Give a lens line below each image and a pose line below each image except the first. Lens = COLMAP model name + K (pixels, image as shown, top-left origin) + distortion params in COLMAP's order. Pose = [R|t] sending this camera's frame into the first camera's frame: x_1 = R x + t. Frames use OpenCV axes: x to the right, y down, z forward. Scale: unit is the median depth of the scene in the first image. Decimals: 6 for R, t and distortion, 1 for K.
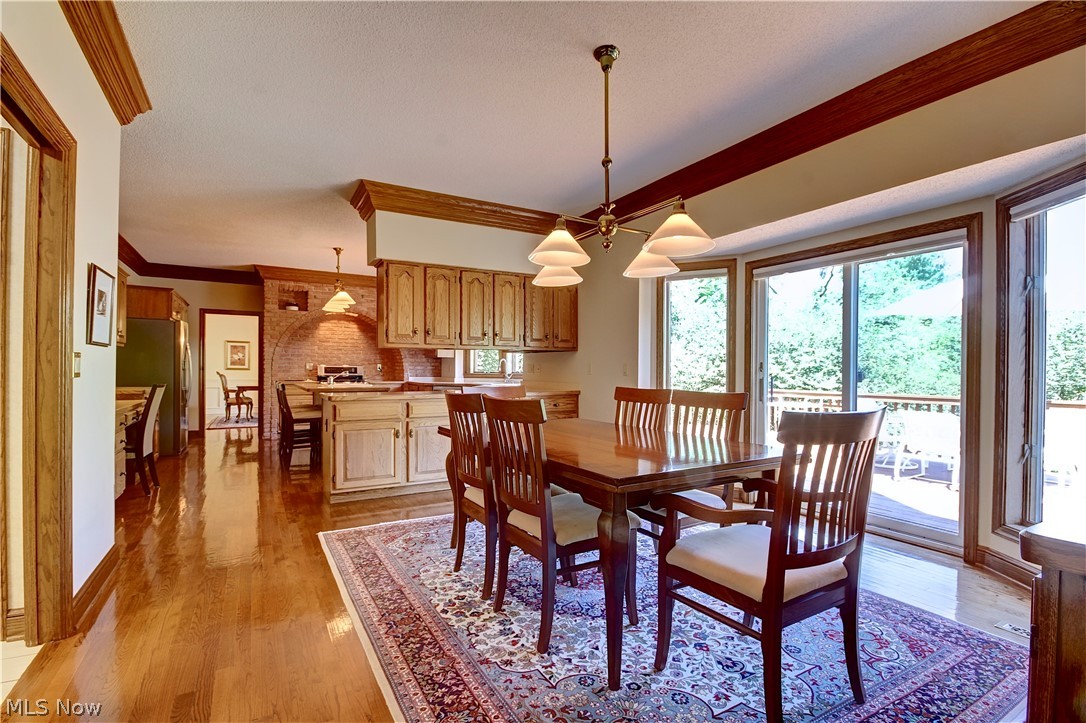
lens RADIAL K [[511.8, 0, 555.7], [0, 511.8, 374.5], [0, 0, 1]] dist [0.002294, -0.002690]
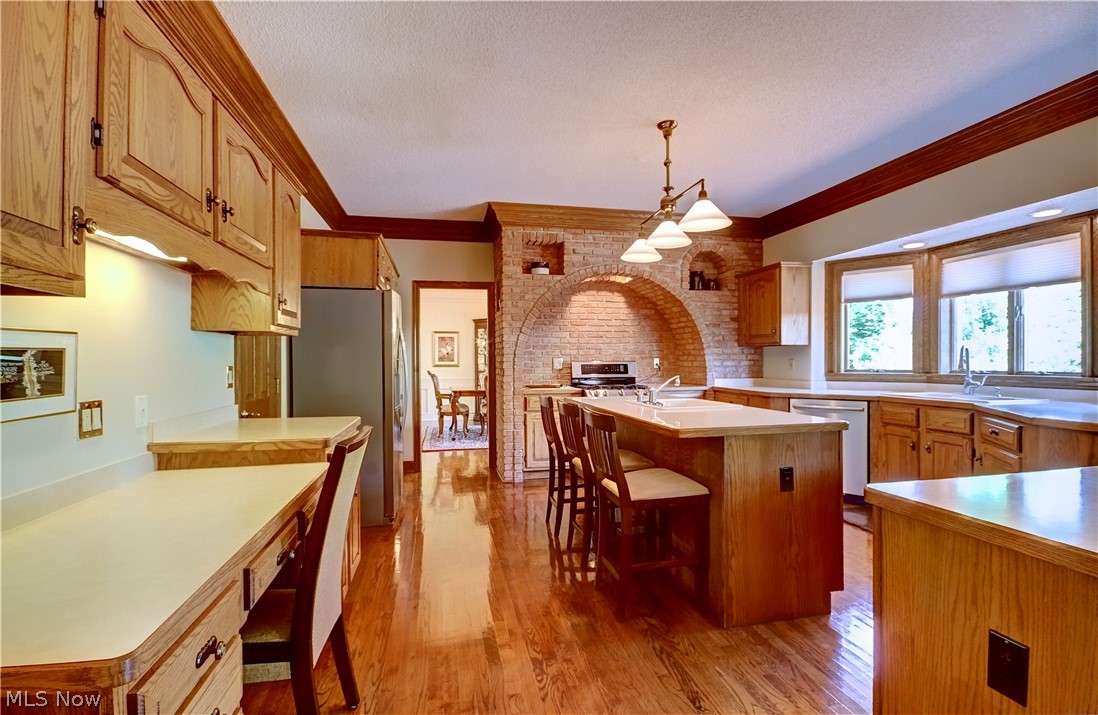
lens RADIAL K [[510.3, 0, 540.4], [0, 510.3, 360.6], [0, 0, 1]] dist [-0.003298, 0.000299]
pose [[0.944393, -0.014128, -0.328516, -0.291746], [0.012674, 0.999898, -0.006566, -0.015993], [0.328575, 0.002038, 0.944476, 0.387035]]
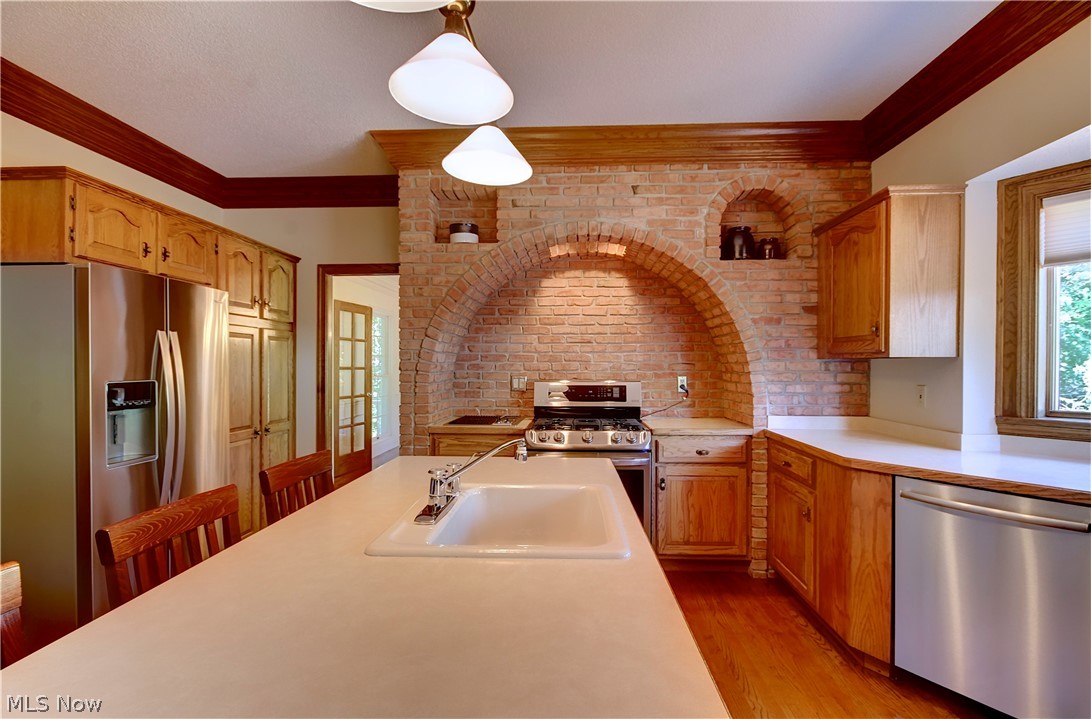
lens RADIAL K [[514.2, 0, 547.4], [0, 514.2, 365.5], [0, 0, 1]] dist [0.002294, -0.002690]
pose [[0.828796, -0.007593, -0.559499, -0.225361], [0.002891, 0.999953, -0.009288, -0.026719], [0.559543, 0.006080, 0.828779, 0.661677]]
